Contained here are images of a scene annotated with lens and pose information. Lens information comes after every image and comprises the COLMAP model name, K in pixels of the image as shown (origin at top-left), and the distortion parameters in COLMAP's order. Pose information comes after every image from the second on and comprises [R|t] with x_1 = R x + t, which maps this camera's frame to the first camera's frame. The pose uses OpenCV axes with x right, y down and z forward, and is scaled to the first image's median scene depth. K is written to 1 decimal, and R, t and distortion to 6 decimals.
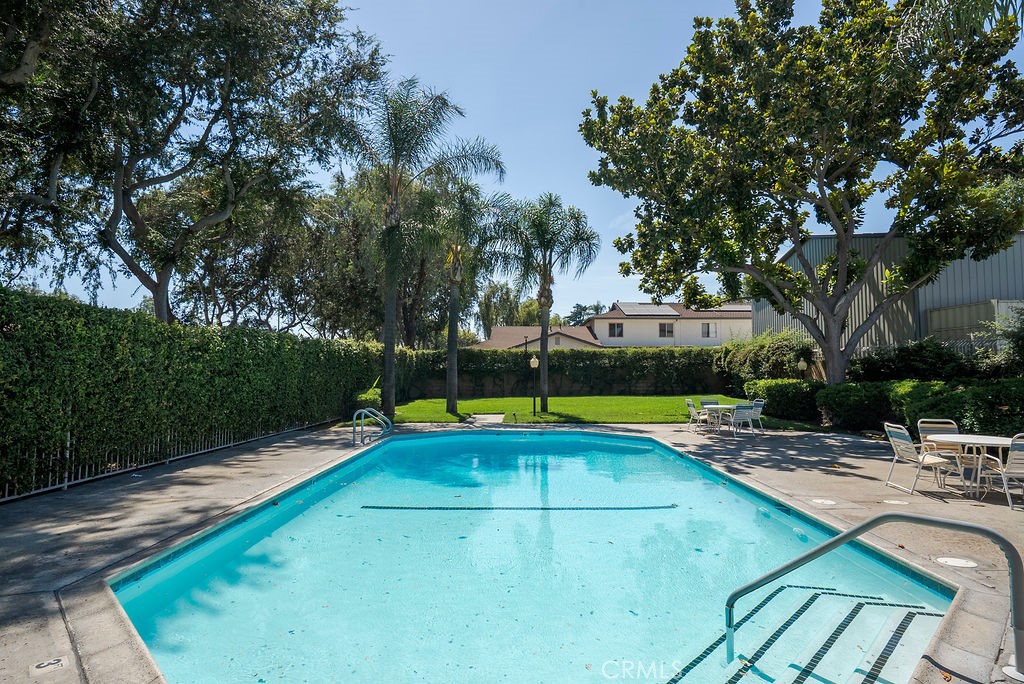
lens RADIAL K [[560.8, 0, 513.2], [0, 560.8, 345.9], [0, 0, 1]] dist [0.001191, -0.000109]
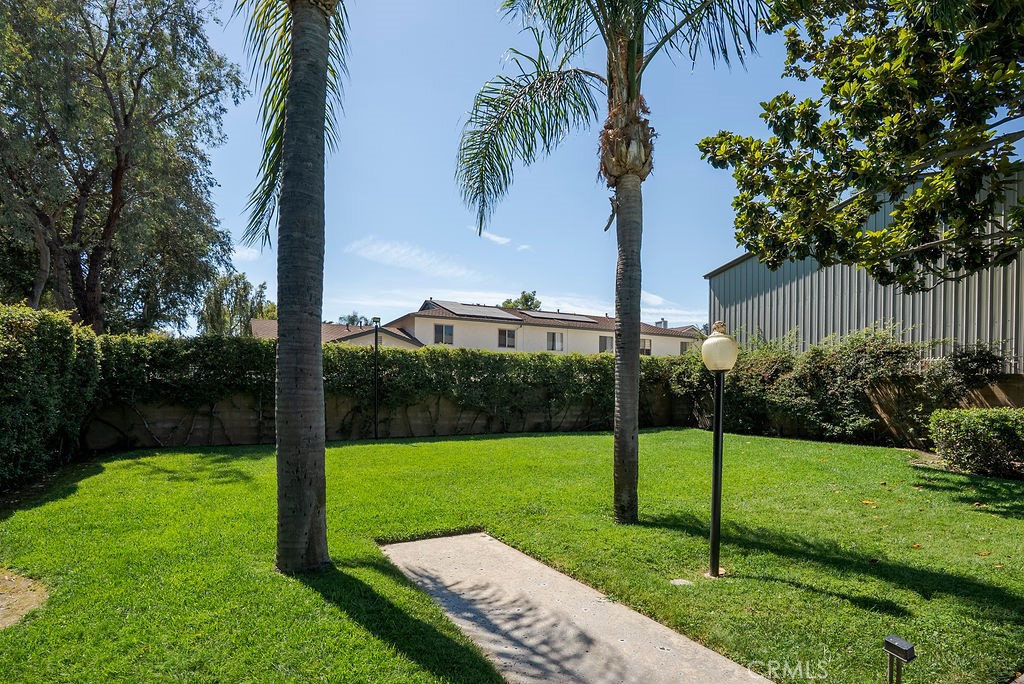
lens RADIAL K [[507.7, 0, 510.7], [0, 507.7, 393.0], [0, 0, 1]] dist [0.000066, 0.000178]
pose [[0.874430, 0.007880, 0.485087, -0.093718], [-0.034337, 0.998366, 0.045679, 0.022879], [-0.483935, -0.056599, 0.873272, 0.530940]]
